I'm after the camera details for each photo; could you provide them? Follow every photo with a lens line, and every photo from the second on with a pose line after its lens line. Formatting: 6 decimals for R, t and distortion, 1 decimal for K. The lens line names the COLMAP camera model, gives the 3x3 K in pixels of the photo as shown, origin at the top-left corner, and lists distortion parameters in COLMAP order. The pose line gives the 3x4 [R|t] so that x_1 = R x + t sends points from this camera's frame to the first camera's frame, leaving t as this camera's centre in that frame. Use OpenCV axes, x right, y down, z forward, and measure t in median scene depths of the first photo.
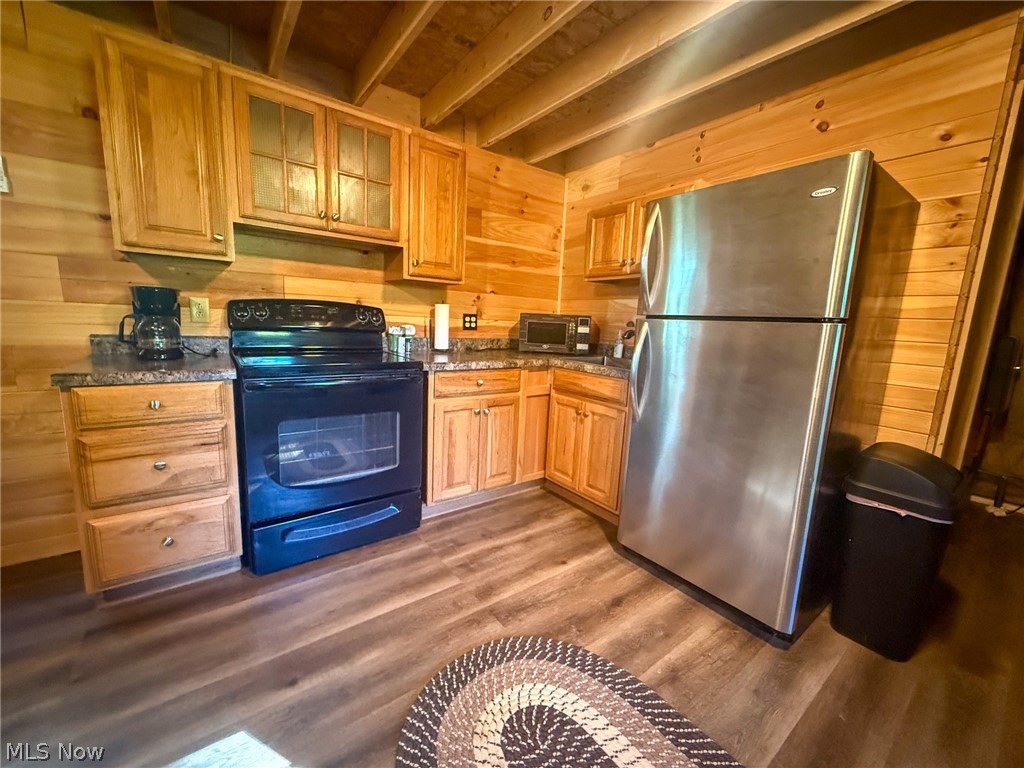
lens RADIAL K [[407.2, 0, 510.2], [0, 407.2, 384.7], [0, 0, 1]] dist [0.000000, -0.000044]
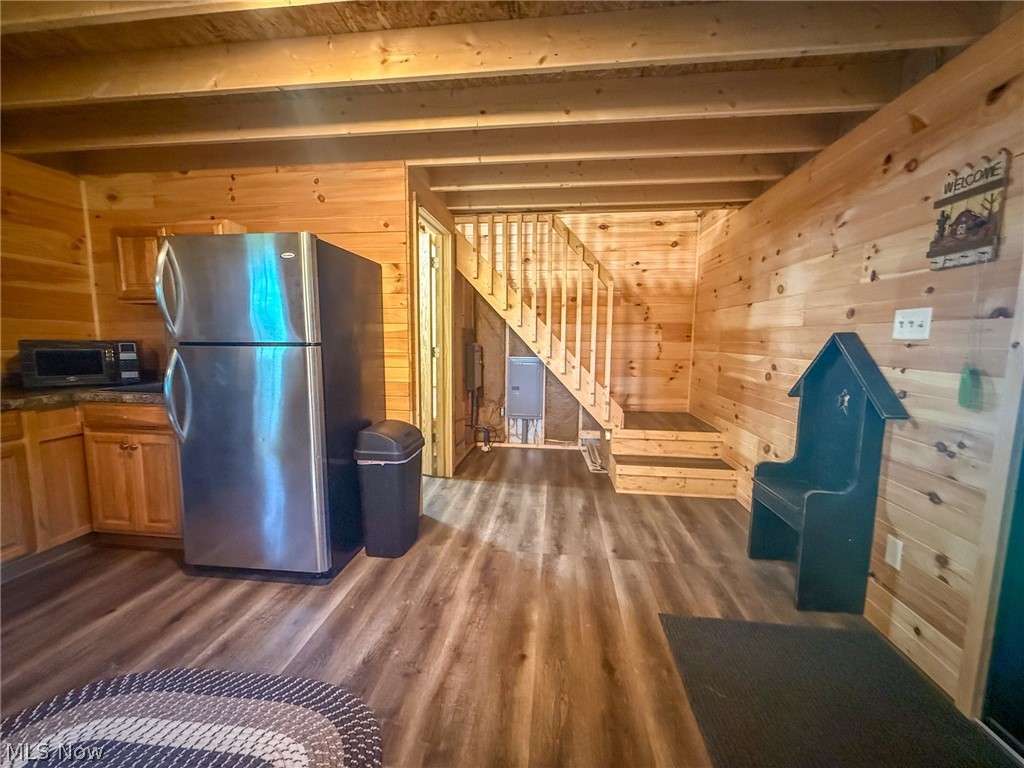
lens RADIAL K [[407.2, 0, 510.2], [0, 407.2, 384.7], [0, 0, 1]] dist [0.000000, -0.000044]
pose [[0.685496, -0.117511, 0.718531, 0.127149], [0.137829, 0.989989, 0.030414, 0.021757], [-0.714911, 0.078186, 0.694830, -0.286304]]
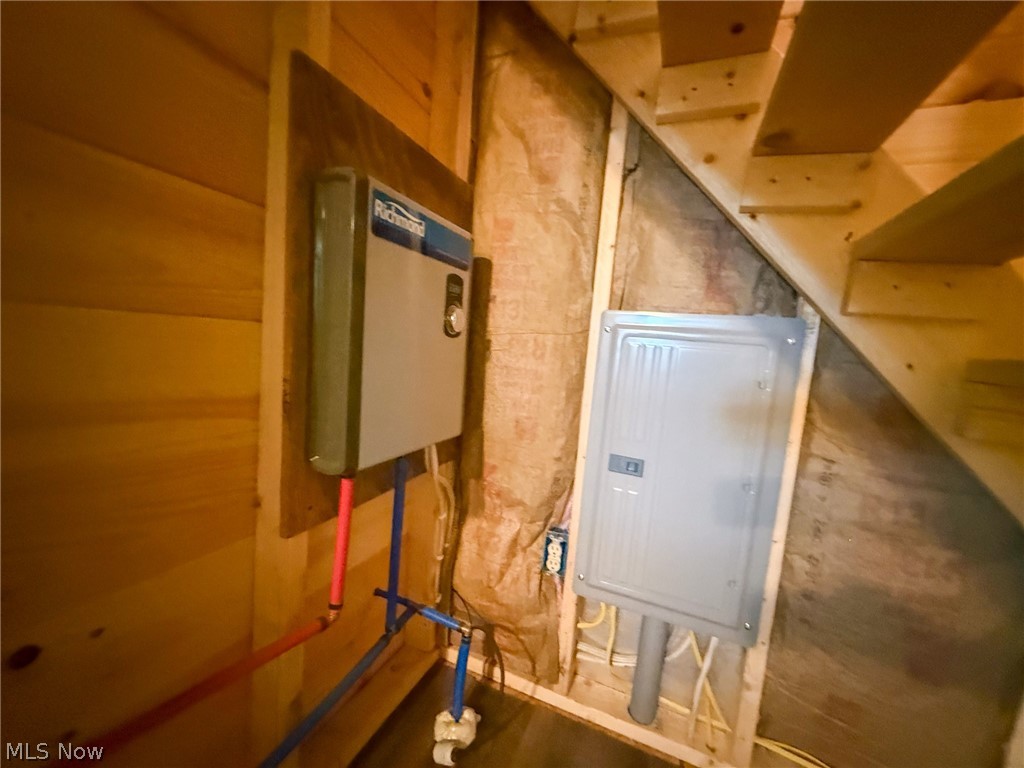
lens RADIAL K [[407.2, 0, 510.2], [0, 407.2, 384.7], [0, 0, 1]] dist [0.000000, -0.000044]
pose [[0.857167, -0.030698, 0.514123, 1.274669], [0.041594, 0.999088, -0.009694, 0.021621], [-0.513356, 0.029694, 0.857662, 0.793911]]
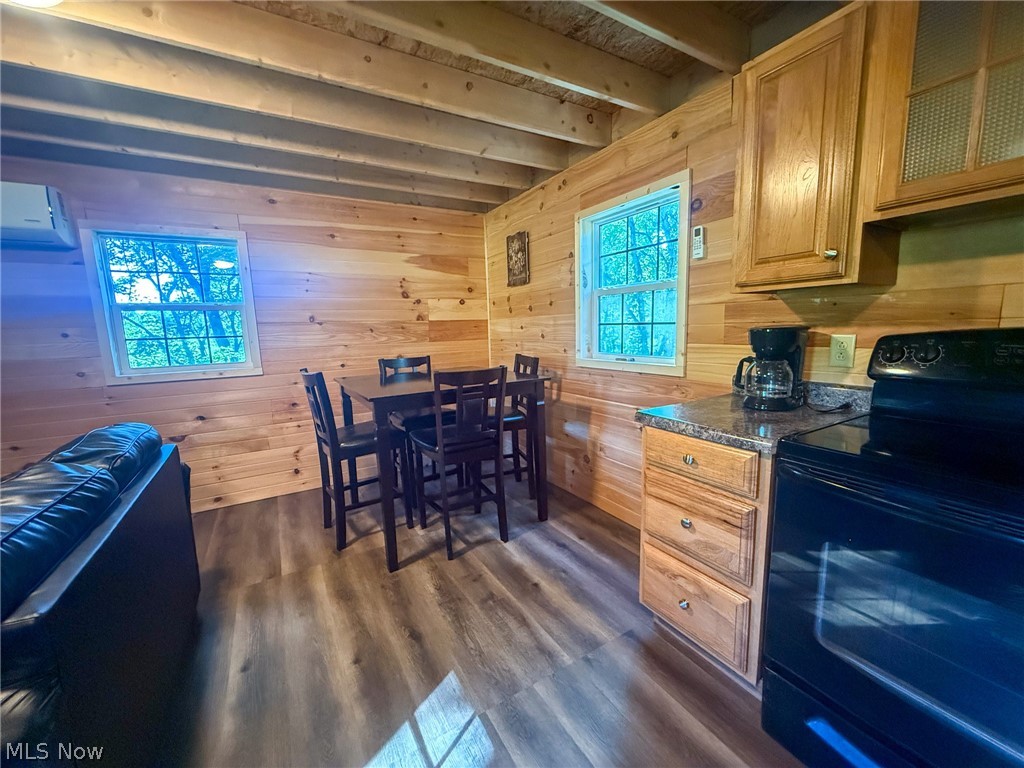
lens RADIAL K [[407.2, 0, 510.2], [0, 407.2, 384.7], [0, 0, 1]] dist [0.000000, -0.000044]
pose [[-0.109458, 0.096758, -0.989271, 0.048043], [-0.140078, 0.983817, 0.111724, -0.103805], [0.984072, 0.150805, -0.094133, 0.416568]]
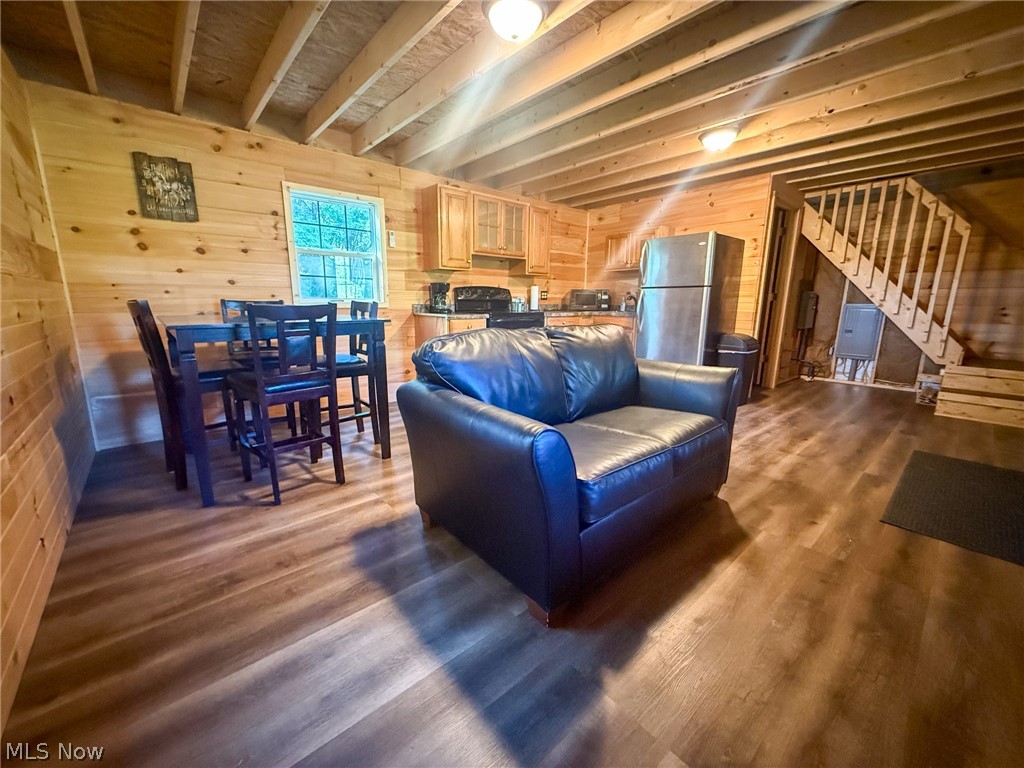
lens RADIAL K [[407.2, 0, 510.2], [0, 407.2, 384.7], [0, 0, 1]] dist [0.000000, -0.000044]
pose [[0.996139, -0.052621, 0.070271, -0.515448], [0.049478, 0.997728, 0.045732, 0.204966], [-0.072517, -0.042078, 0.996479, -1.097180]]
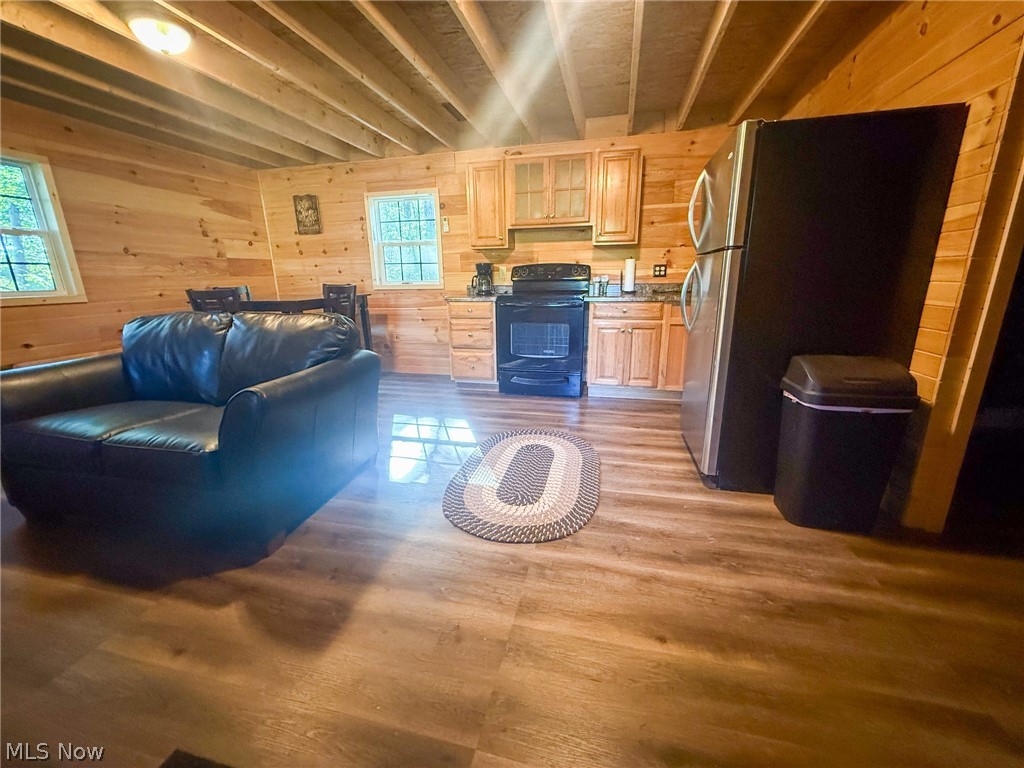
lens RADIAL K [[407.2, 0, 510.2], [0, 407.2, 384.7], [0, 0, 1]] dist [0.000000, -0.000044]
pose [[0.633944, 0.144943, -0.759676, 0.828608], [-0.081823, 0.989338, 0.120480, 0.117275], [0.769039, -0.014219, 0.639044, -0.285102]]
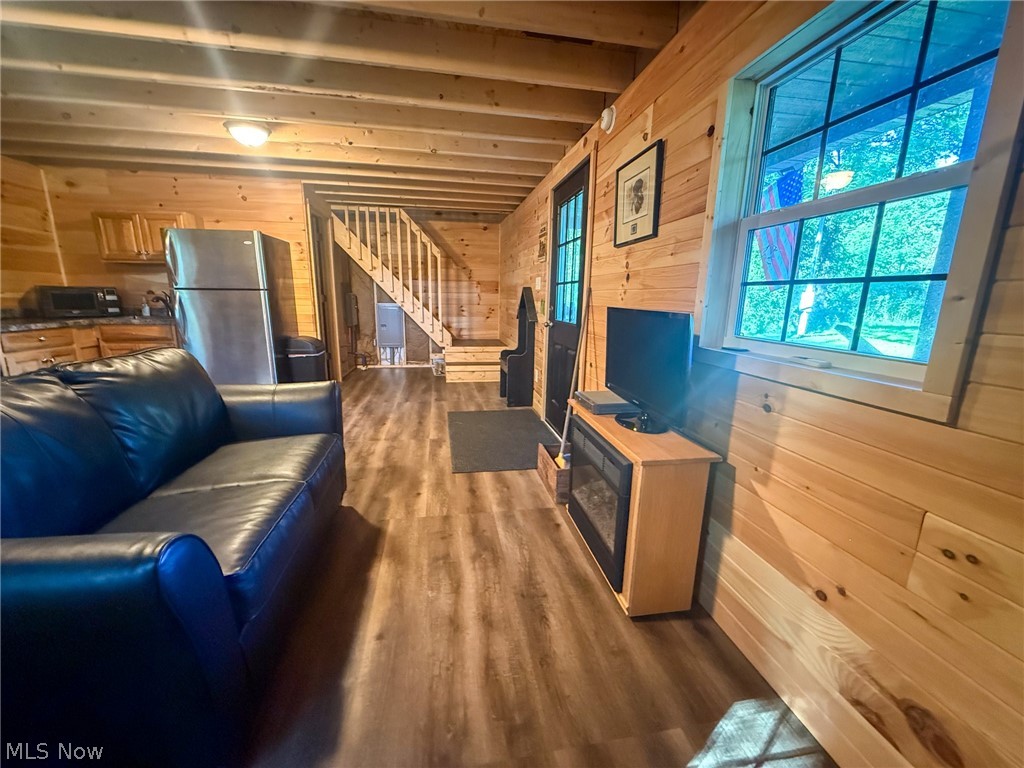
lens RADIAL K [[407.2, 0, 510.2], [0, 407.2, 384.7], [0, 0, 1]] dist [0.000000, -0.000044]
pose [[0.450043, -0.224769, 0.864257, -0.579218], [0.148989, 0.973140, 0.175503, 0.137743], [-0.880491, 0.049781, 0.471443, -1.022502]]
